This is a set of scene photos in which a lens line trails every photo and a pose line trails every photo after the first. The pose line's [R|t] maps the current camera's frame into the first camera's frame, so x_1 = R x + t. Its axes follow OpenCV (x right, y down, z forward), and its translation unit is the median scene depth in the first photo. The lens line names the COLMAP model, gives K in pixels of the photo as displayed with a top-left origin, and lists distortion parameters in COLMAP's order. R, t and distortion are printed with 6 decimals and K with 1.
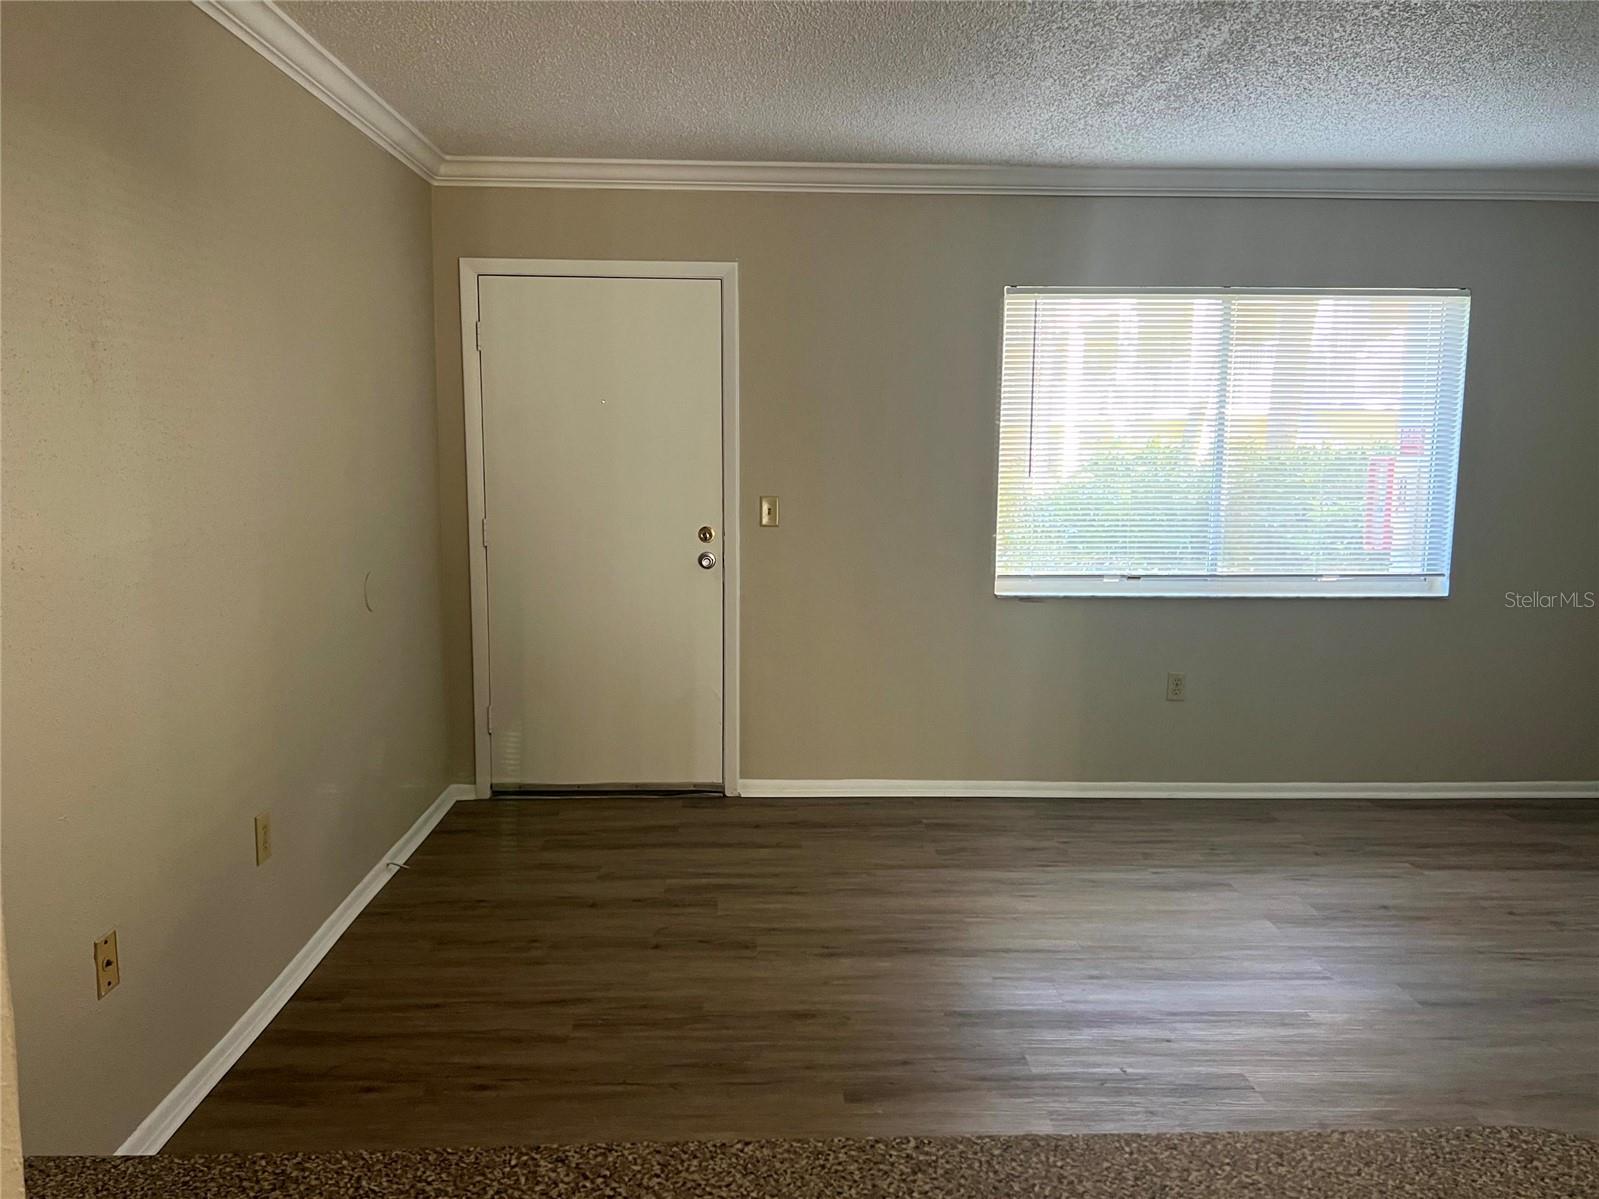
lens RADIAL K [[1209.3, 0, 799.3], [0, 1209.3, 593.8], [0, 0, 1]] dist [0.063177, -0.074733]
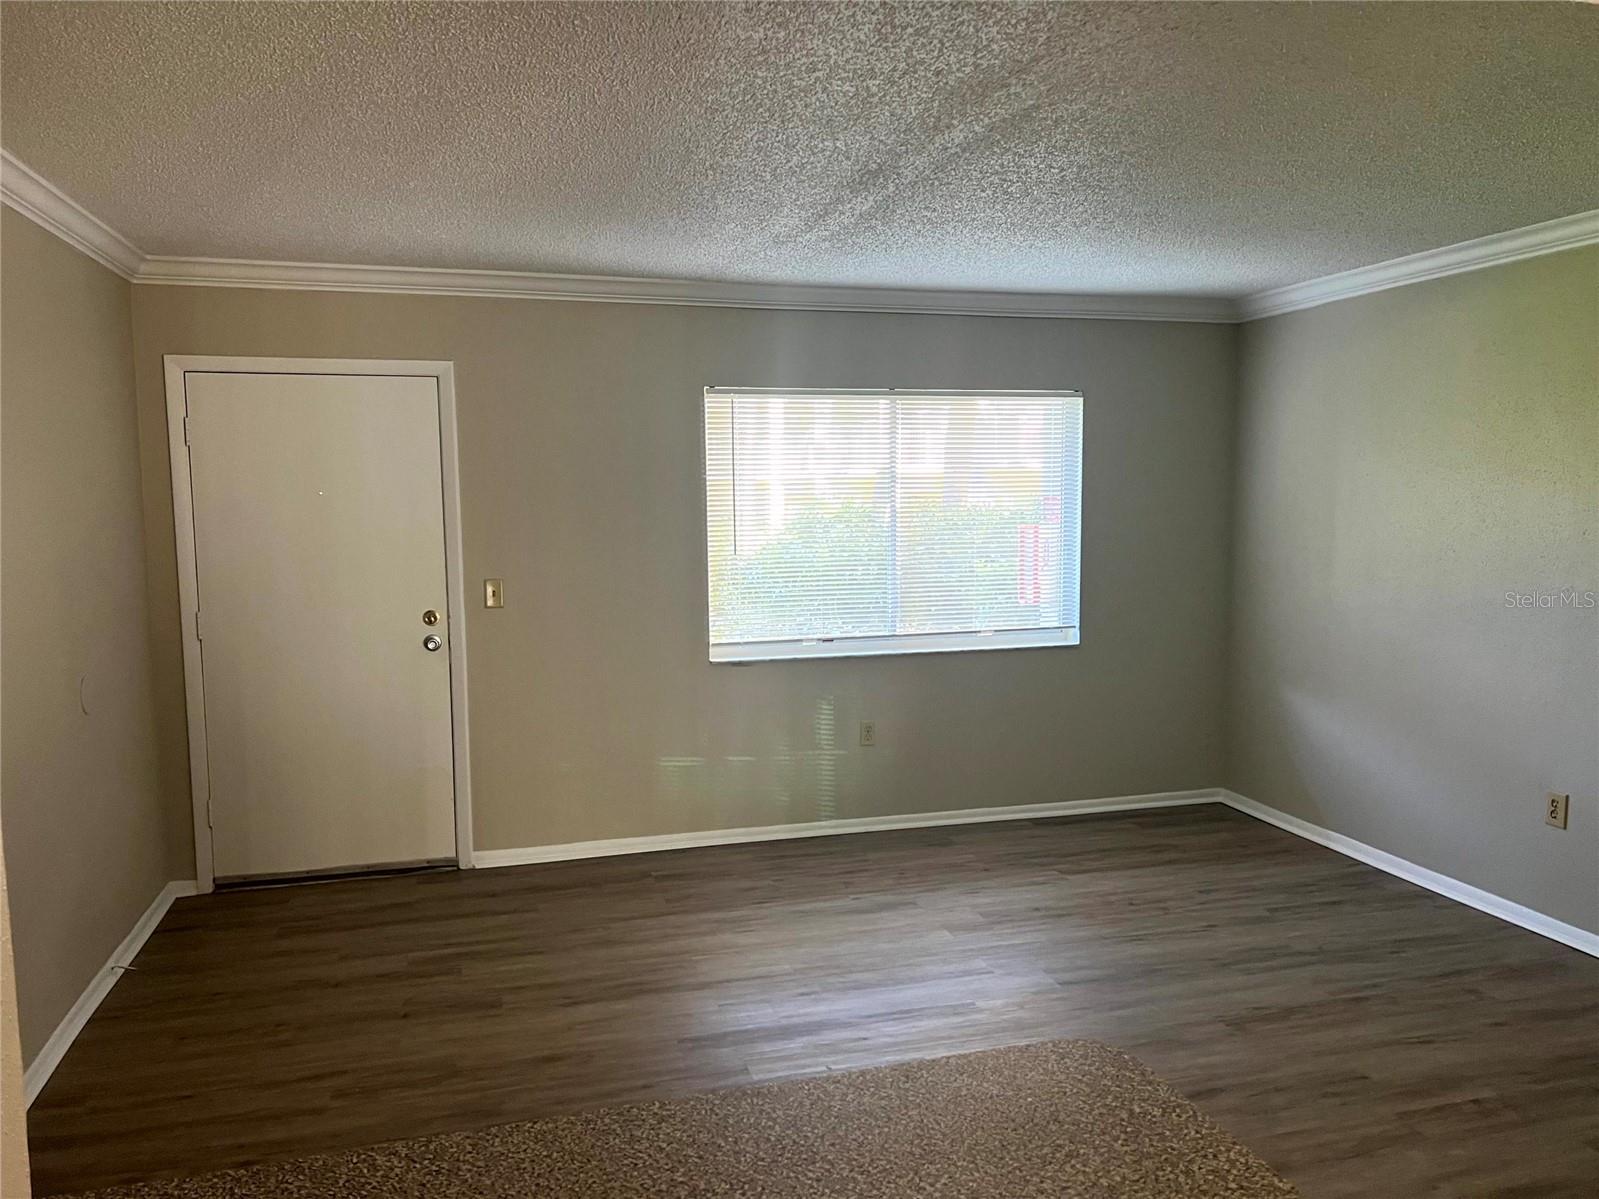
lens RADIAL K [[1209.3, 0, 809.2], [0, 1209.3, 605.8], [0, 0, 1]] dist [0.063177, -0.074733]
pose [[0.970169, -0.039061, 0.239263, -0.014183], [0.046635, 0.998572, -0.026077, -0.021025], [-0.237903, 0.036457, 0.970605, -0.117156]]
